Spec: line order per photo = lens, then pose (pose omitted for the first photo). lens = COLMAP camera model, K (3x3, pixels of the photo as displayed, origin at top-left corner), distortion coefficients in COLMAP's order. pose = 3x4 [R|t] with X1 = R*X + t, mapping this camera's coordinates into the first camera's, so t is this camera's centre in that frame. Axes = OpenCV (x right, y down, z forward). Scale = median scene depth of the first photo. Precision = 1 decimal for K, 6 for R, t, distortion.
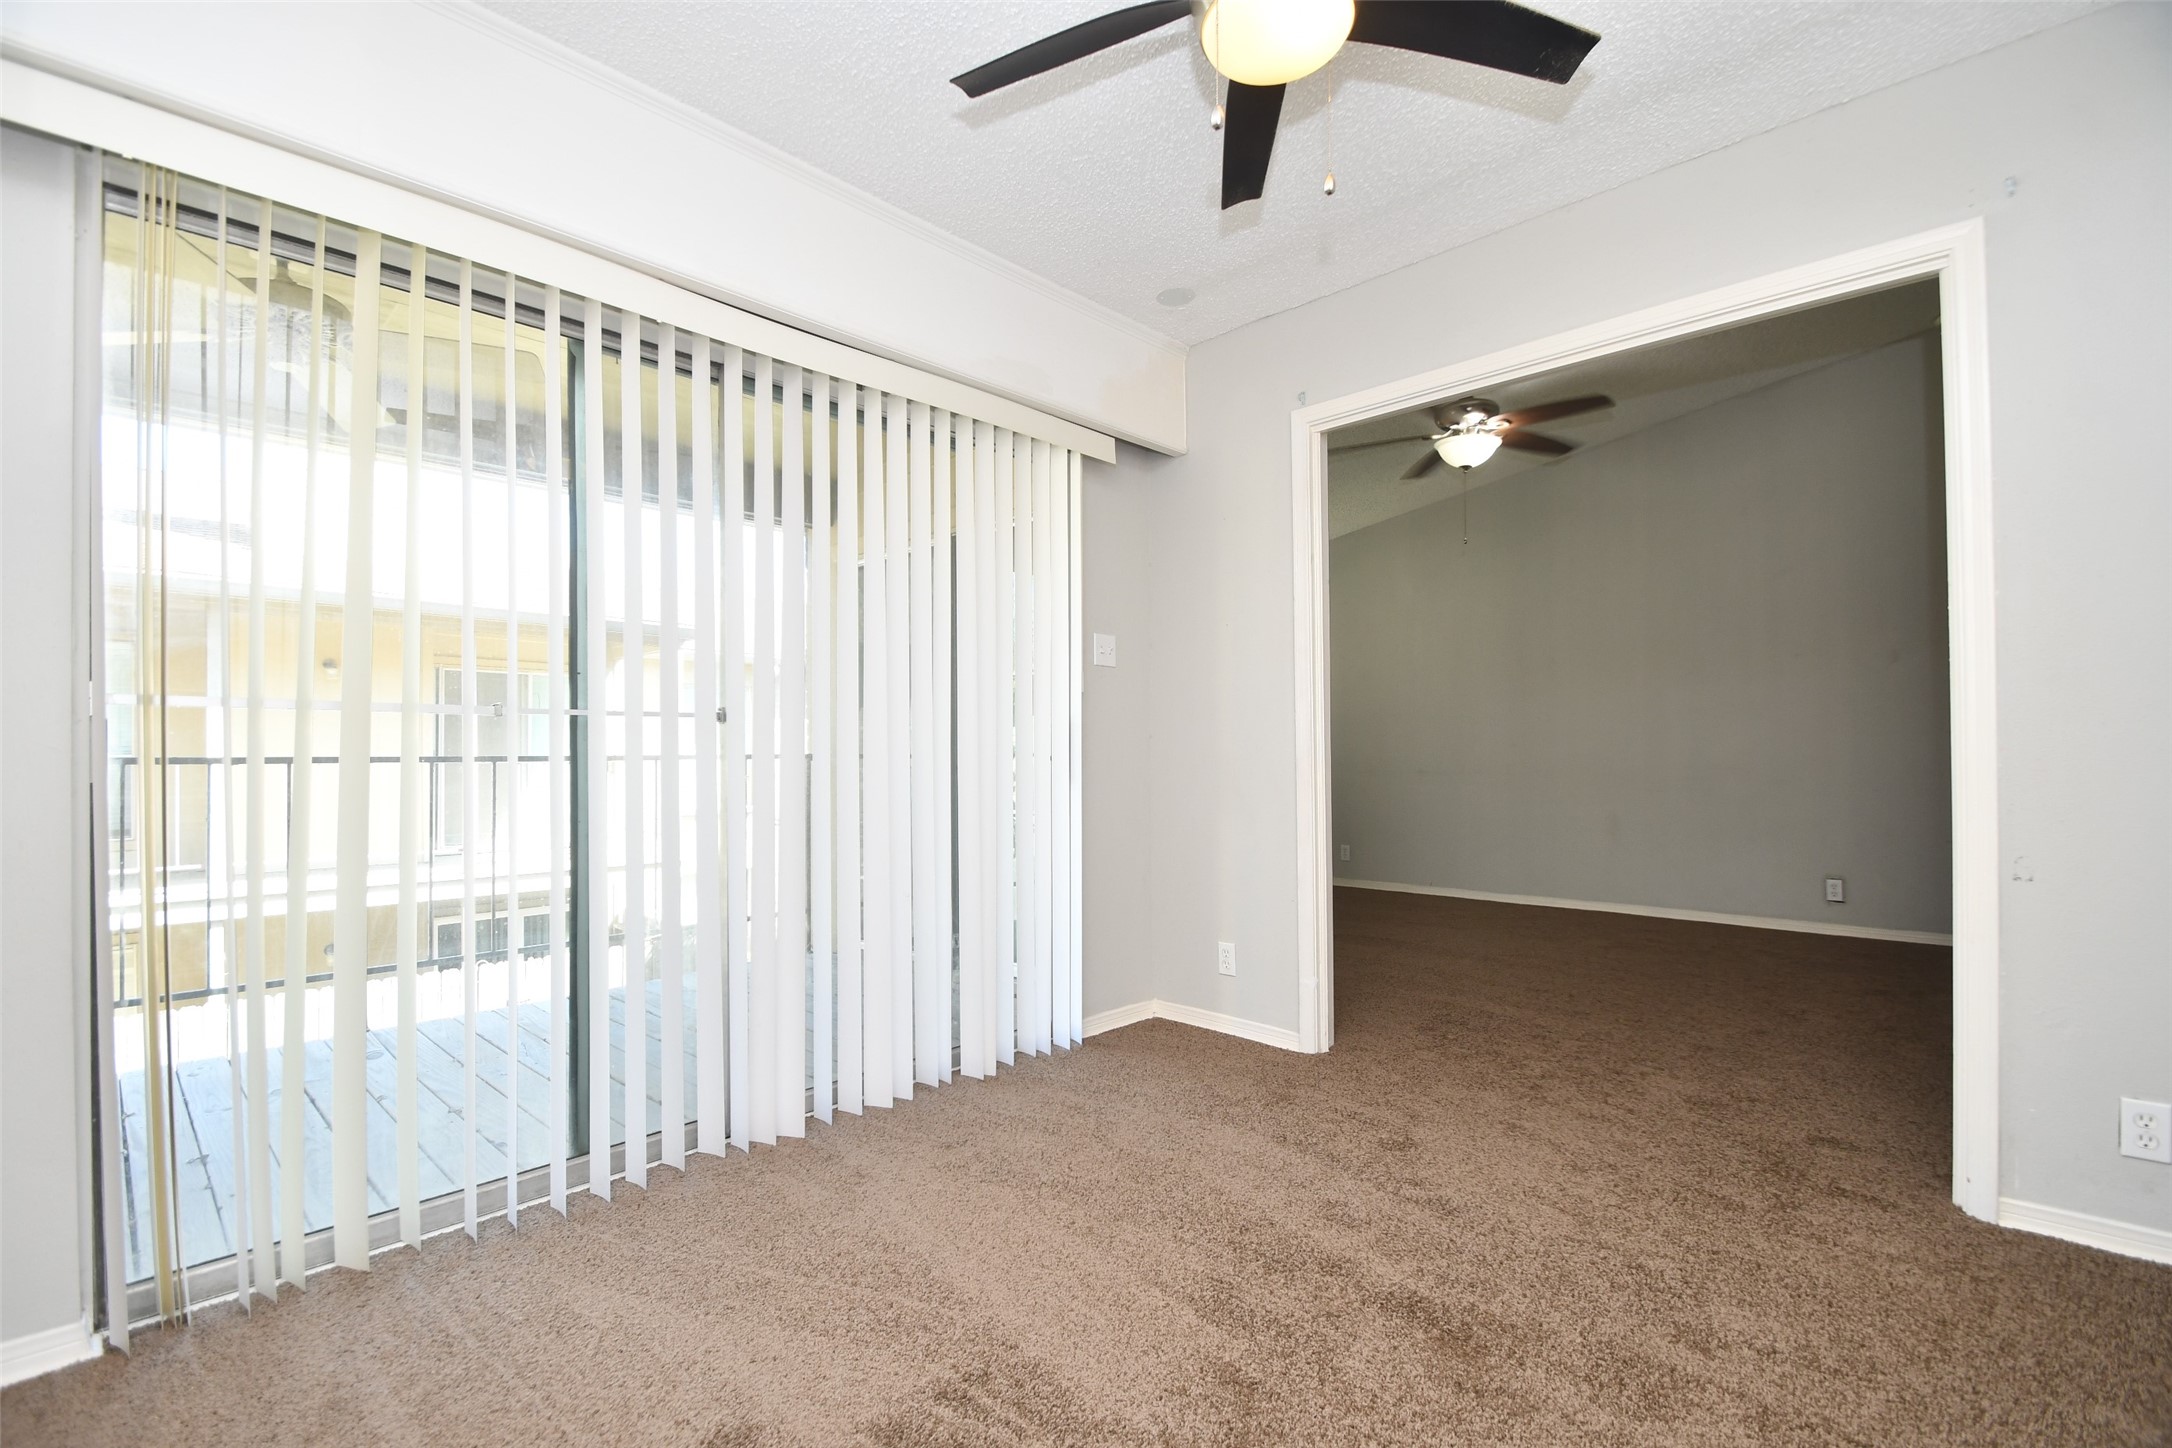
lens RADIAL K [[950.2, 0, 1057.8], [0, 950.2, 745.4], [0, 0, 1]] dist [0.017176, -0.016307]
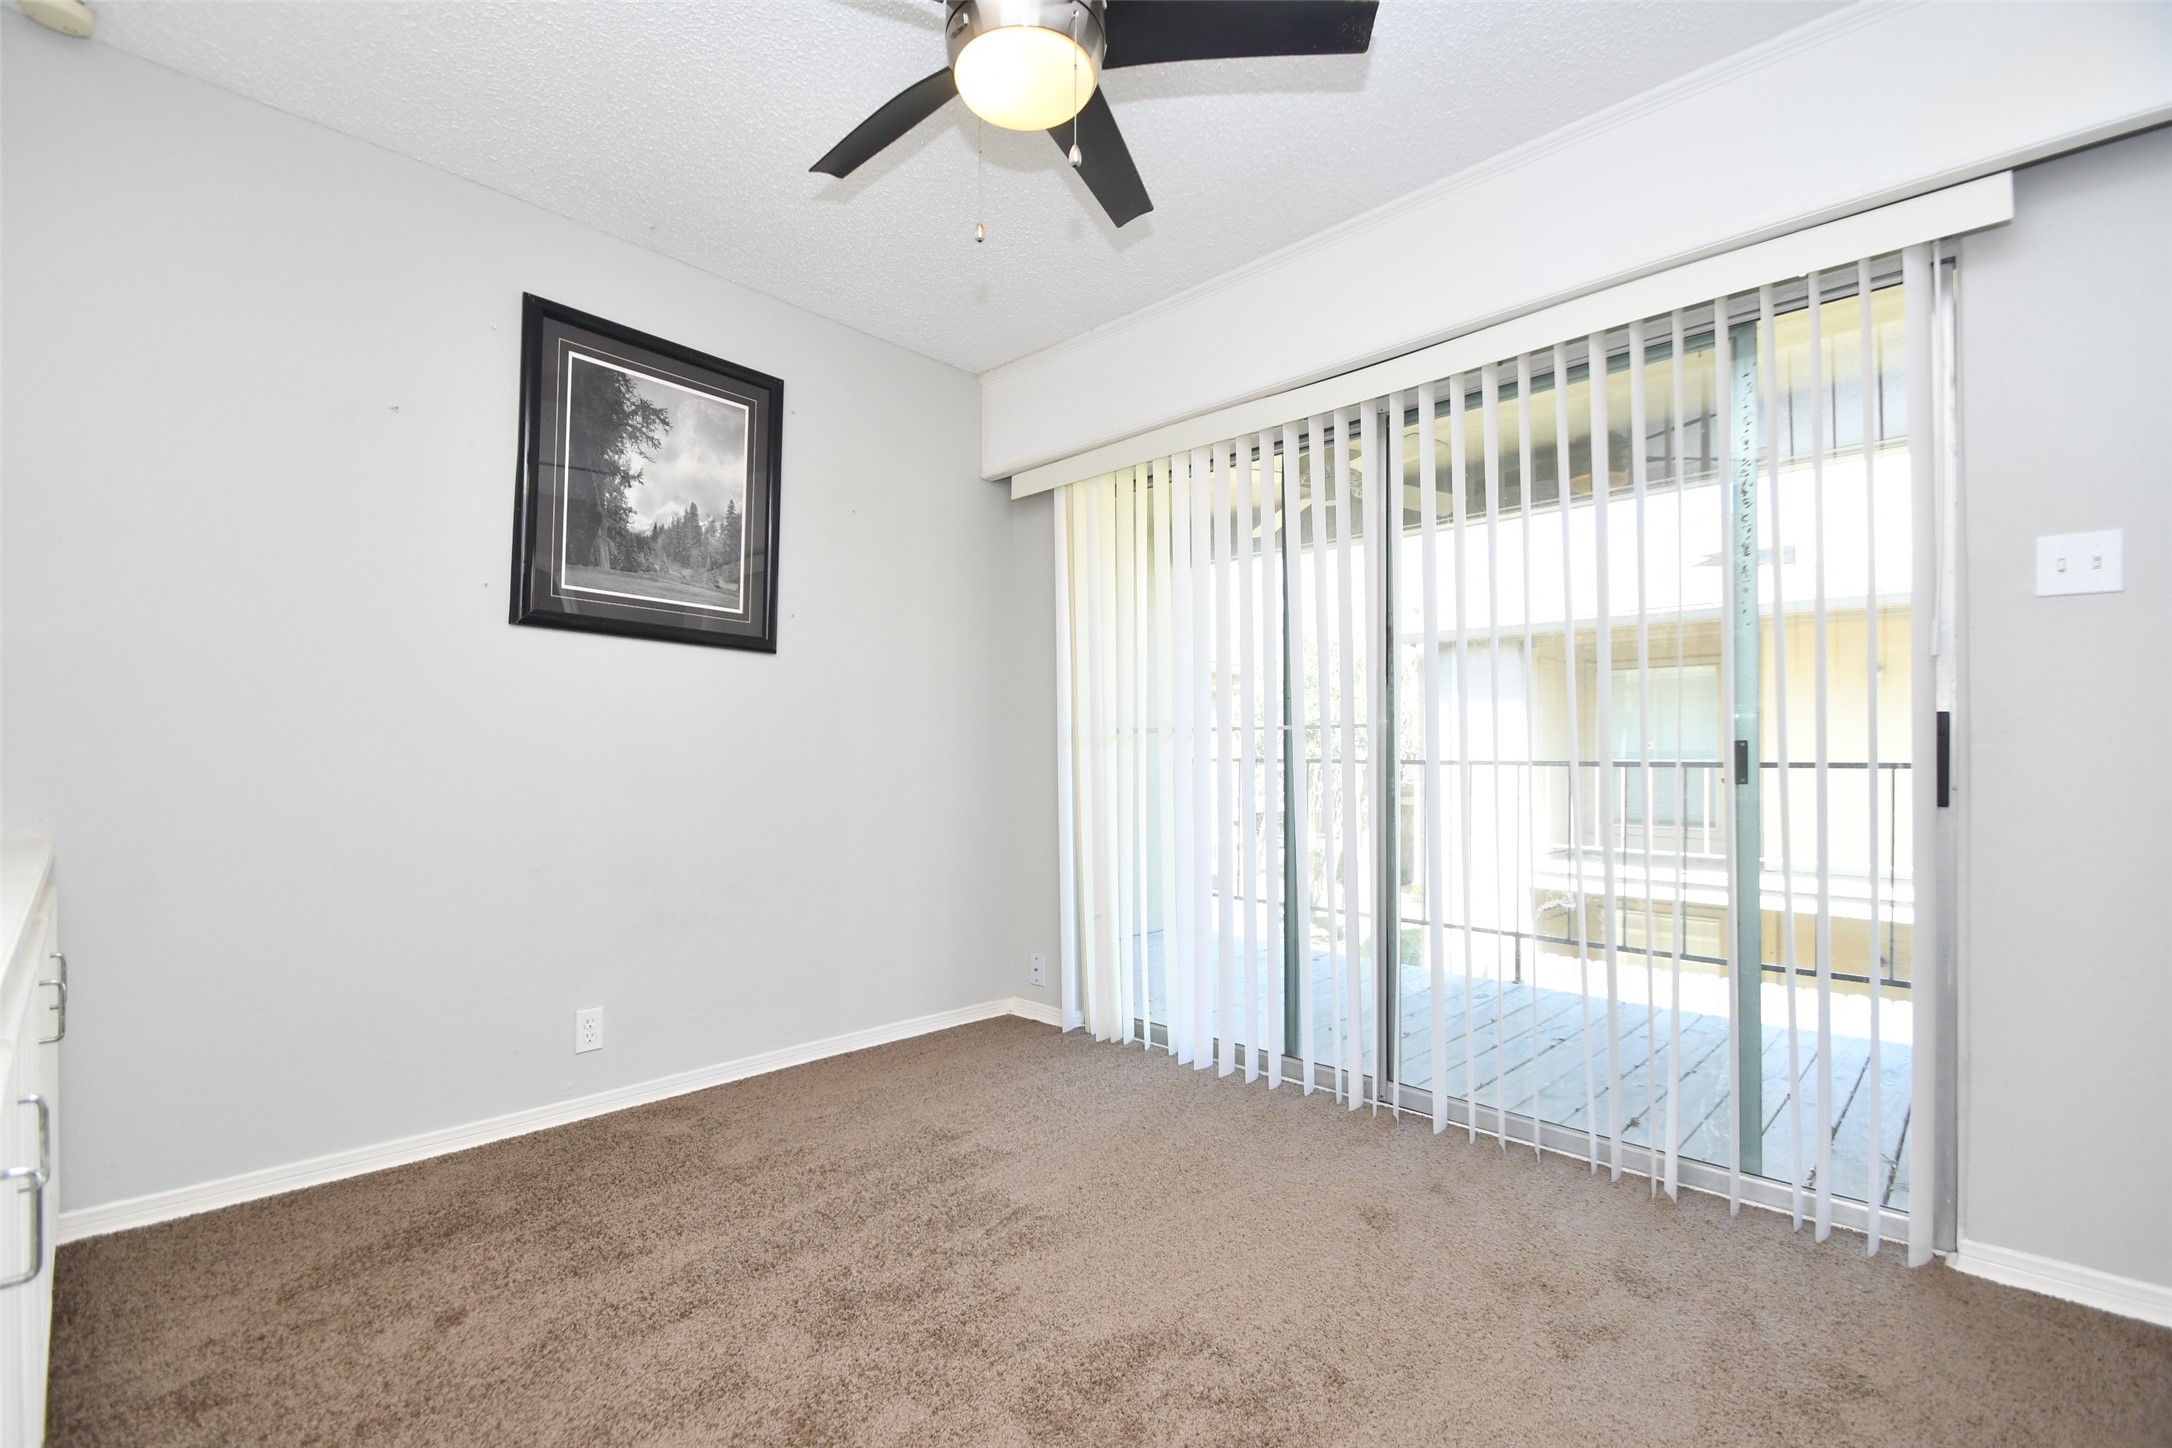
lens RADIAL K [[950.2, 0, 1057.8], [0, 950.2, 745.4], [0, 0, 1]] dist [0.017176, -0.016307]
pose [[0.004787, -0.008668, -0.999951, 0.300478], [0.002258, 0.999960, -0.008657, 0.001380], [0.999986, -0.002217, 0.004806, 0.239794]]
